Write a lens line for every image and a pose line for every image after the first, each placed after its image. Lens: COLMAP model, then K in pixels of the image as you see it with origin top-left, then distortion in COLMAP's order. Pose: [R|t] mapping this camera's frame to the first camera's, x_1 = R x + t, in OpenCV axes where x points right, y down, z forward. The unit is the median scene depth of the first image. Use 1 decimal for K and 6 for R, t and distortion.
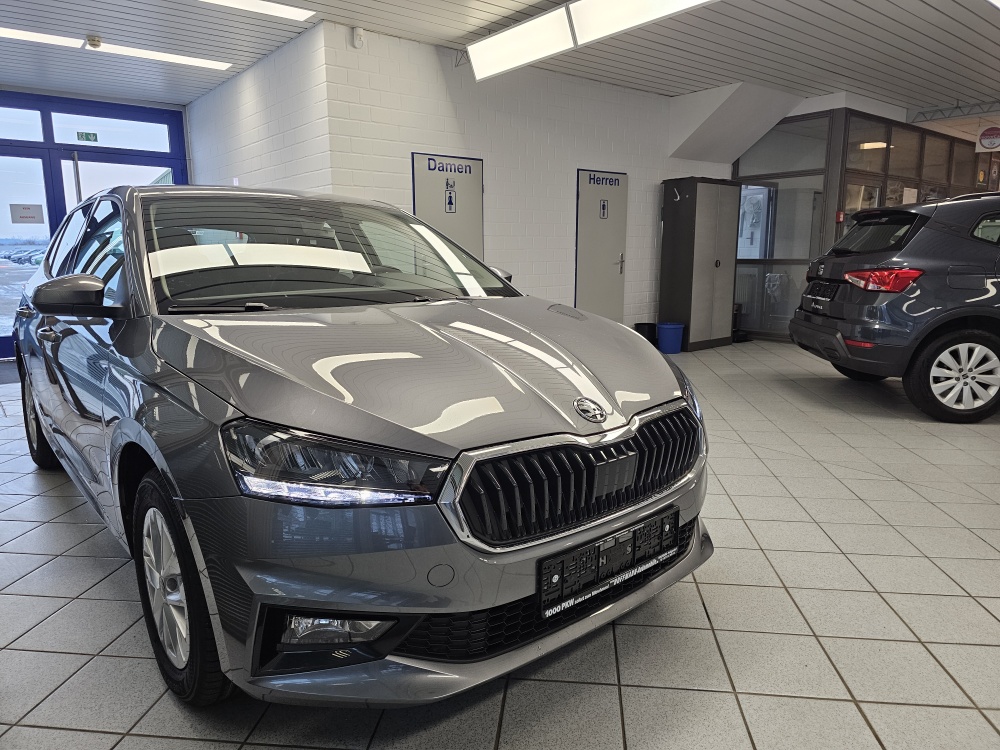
lens RADIAL K [[655.8, 0, 507.6], [0, 655.8, 375.3], [0, 0, 1]] dist [0.065376, -0.058705]
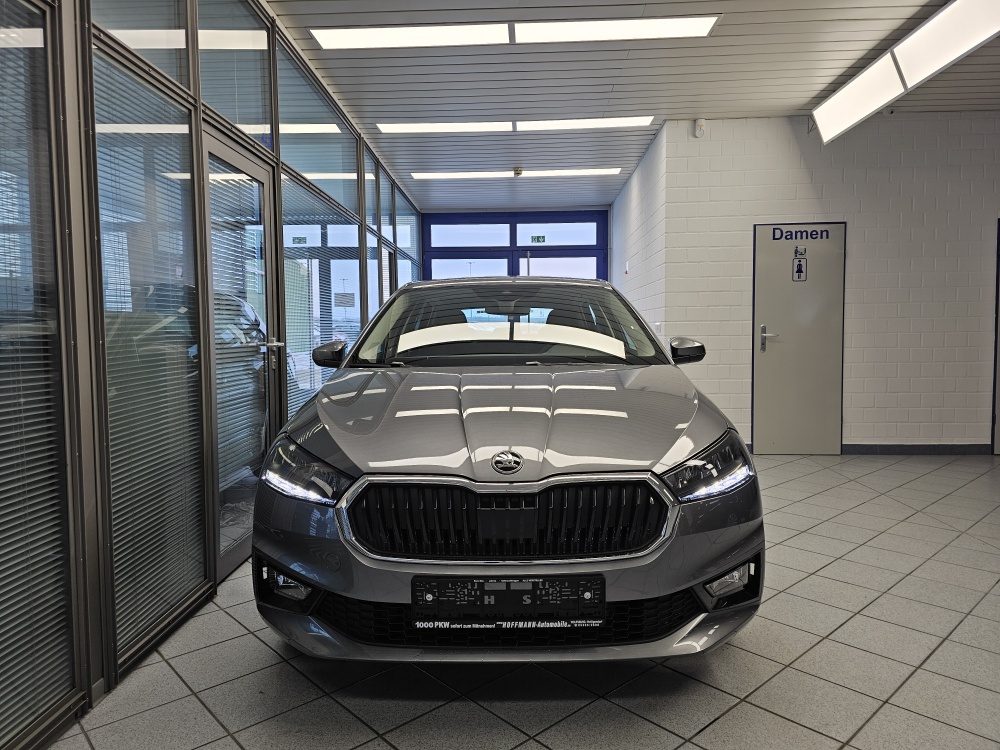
lens RADIAL K [[655.8, 0, 507.6], [0, 655.8, 375.3], [0, 0, 1]] dist [0.065376, -0.058705]
pose [[0.757948, 0.042084, -0.650956, 0.225818], [-0.110775, 0.991726, -0.064868, -0.006579], [0.642841, 0.121276, 0.756339, 0.034240]]
